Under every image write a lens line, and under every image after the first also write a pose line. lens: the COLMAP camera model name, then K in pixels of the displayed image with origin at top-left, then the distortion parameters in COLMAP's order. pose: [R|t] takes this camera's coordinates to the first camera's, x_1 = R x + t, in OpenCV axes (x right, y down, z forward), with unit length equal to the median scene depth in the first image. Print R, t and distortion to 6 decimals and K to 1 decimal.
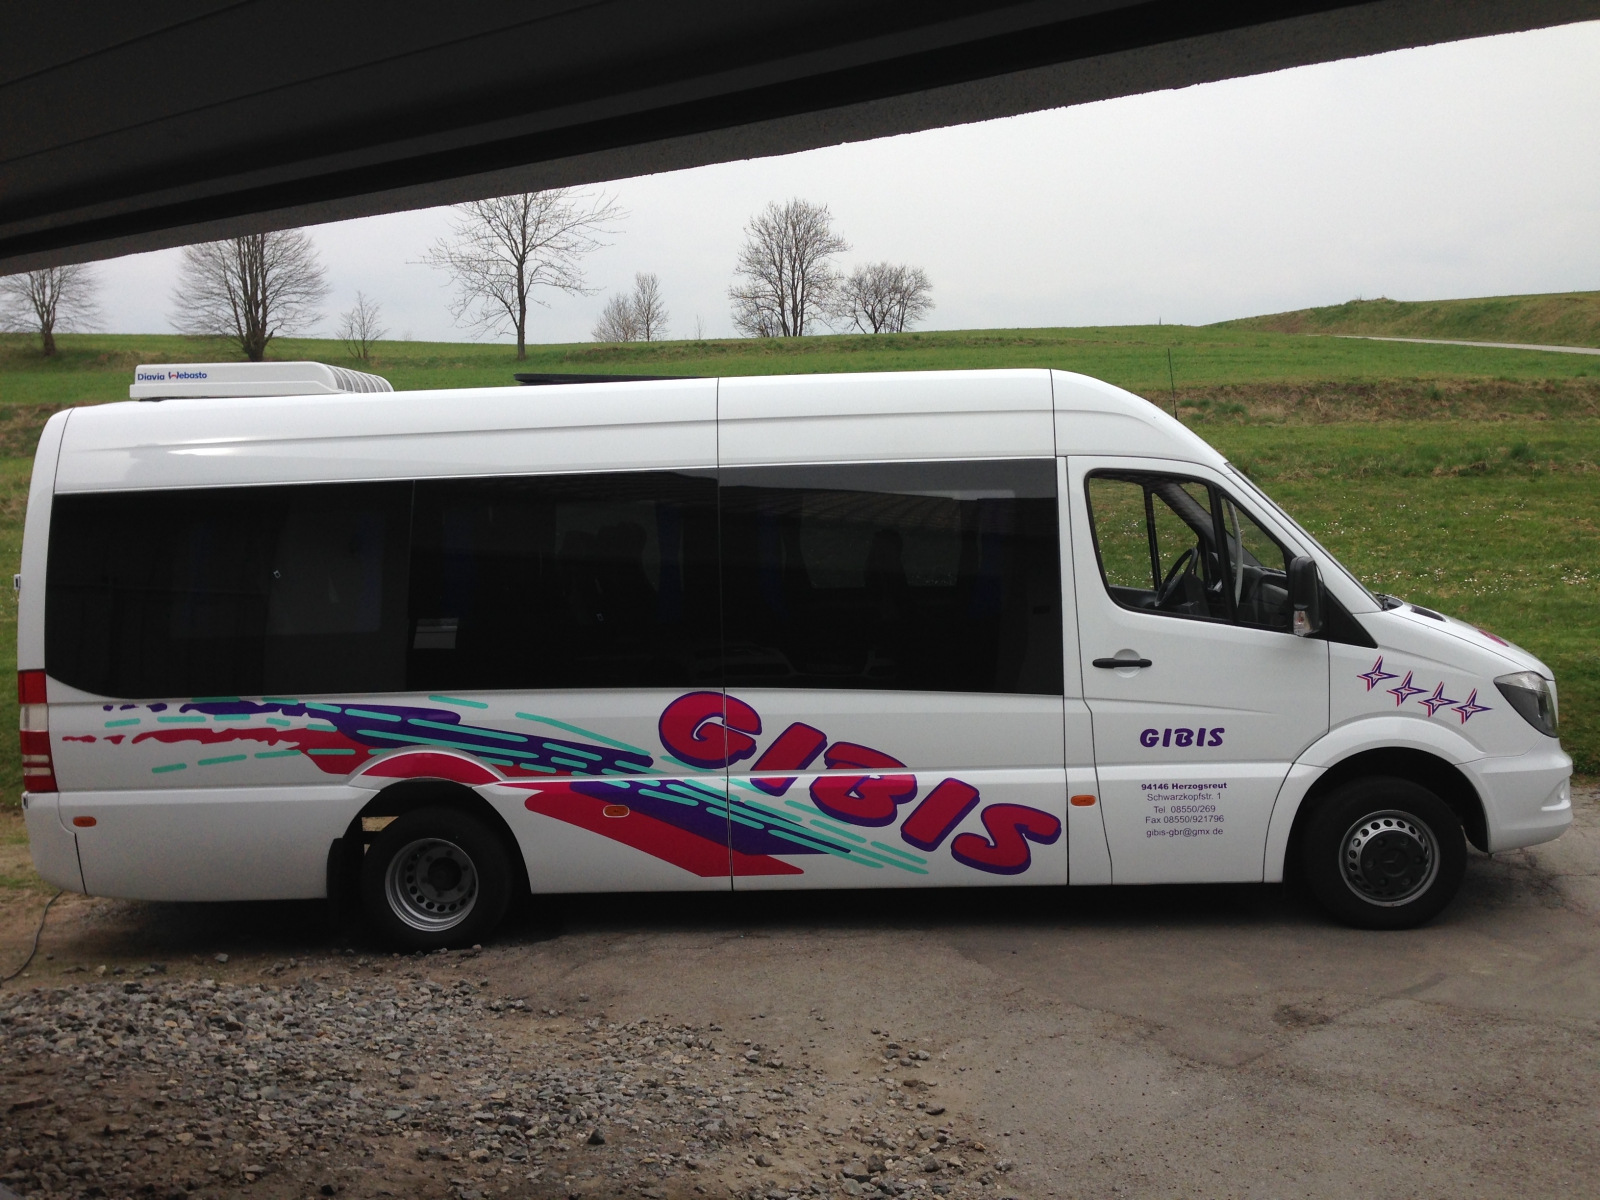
lens RADIAL K [[1447.8, 0, 800.0], [0, 1447.8, 600.0], [0, 0, 1]] dist [0.054403, 0.007913]
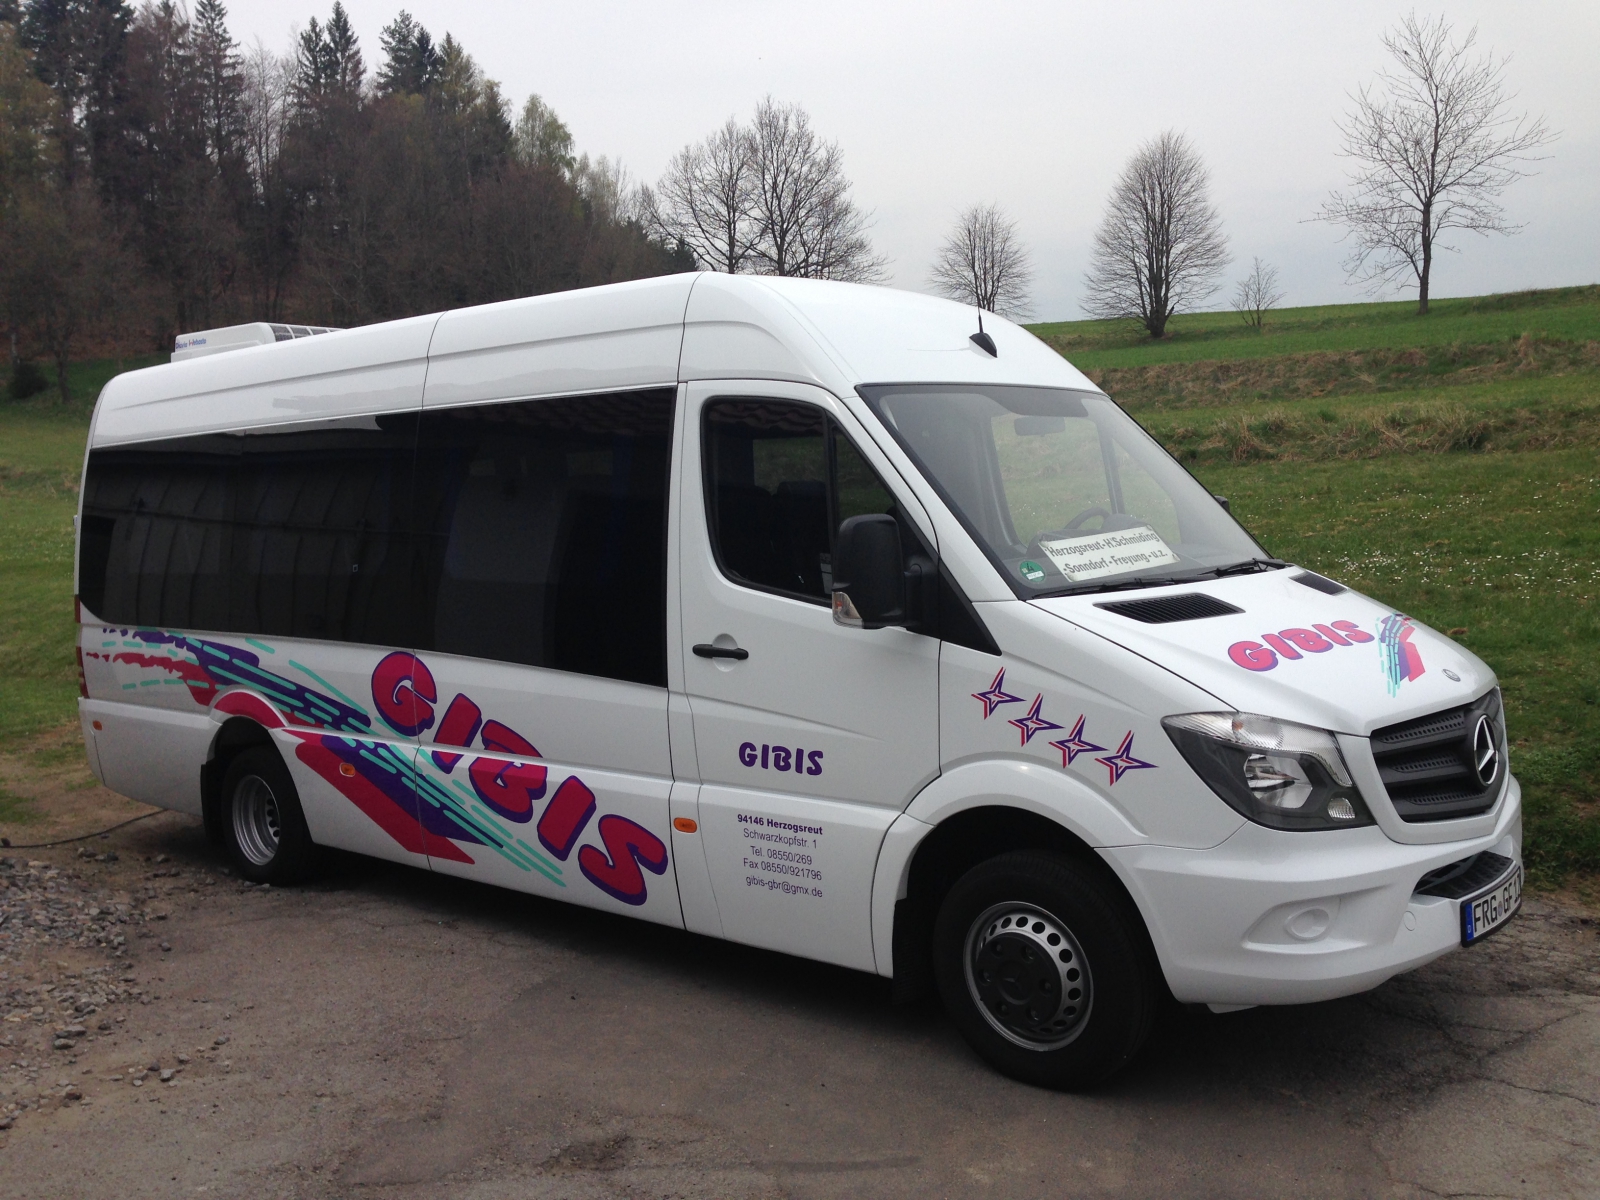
lens RADIAL K [[1447.8, 0, 800.0], [0, 1447.8, 600.0], [0, 0, 1]] dist [0.054403, 0.007913]
pose [[0.799125, 0.049366, -0.599134, 0.695218], [-0.038235, 0.998779, 0.031297, -0.008914], [0.599947, -0.002102, 0.800037, 0.410284]]
